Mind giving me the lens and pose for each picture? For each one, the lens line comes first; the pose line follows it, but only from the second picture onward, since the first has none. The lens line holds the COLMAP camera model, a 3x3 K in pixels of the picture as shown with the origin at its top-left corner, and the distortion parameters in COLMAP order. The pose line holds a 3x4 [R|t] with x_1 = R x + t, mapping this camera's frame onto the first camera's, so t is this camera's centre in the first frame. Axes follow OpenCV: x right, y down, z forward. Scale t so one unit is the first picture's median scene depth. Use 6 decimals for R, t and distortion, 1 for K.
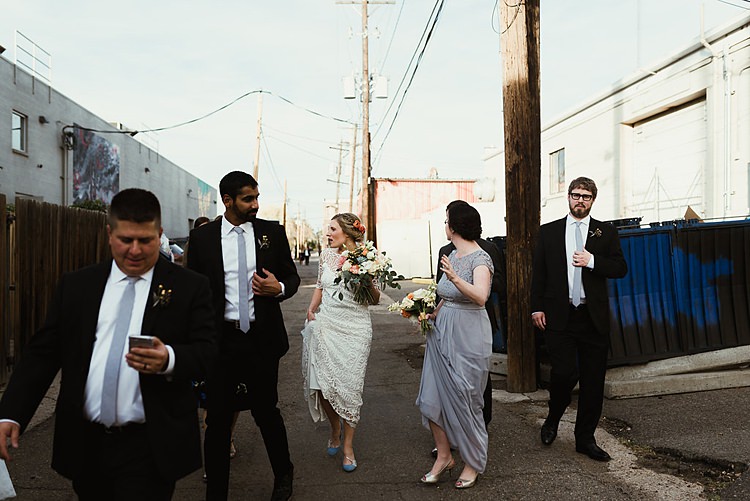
lens RADIAL K [[730.5, 0, 375.0], [0, 730.5, 250.5], [0, 0, 1]] dist [0.007333, 0.011646]
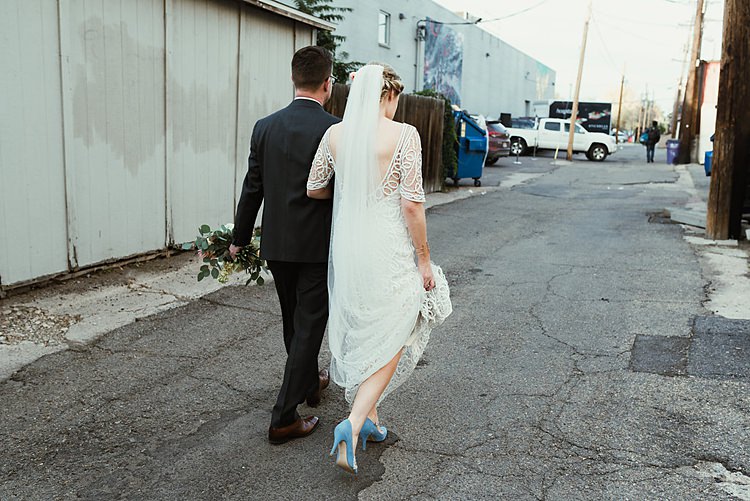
lens RADIAL K [[730.5, 0, 375.0], [0, 730.5, 250.5], [0, 0, 1]] dist [0.007333, 0.011646]
pose [[0.894572, 0.097209, -0.436225, 0.059756], [-0.026127, 0.985764, 0.166091, 0.002113], [0.446160, -0.137183, 0.884377, -0.118306]]
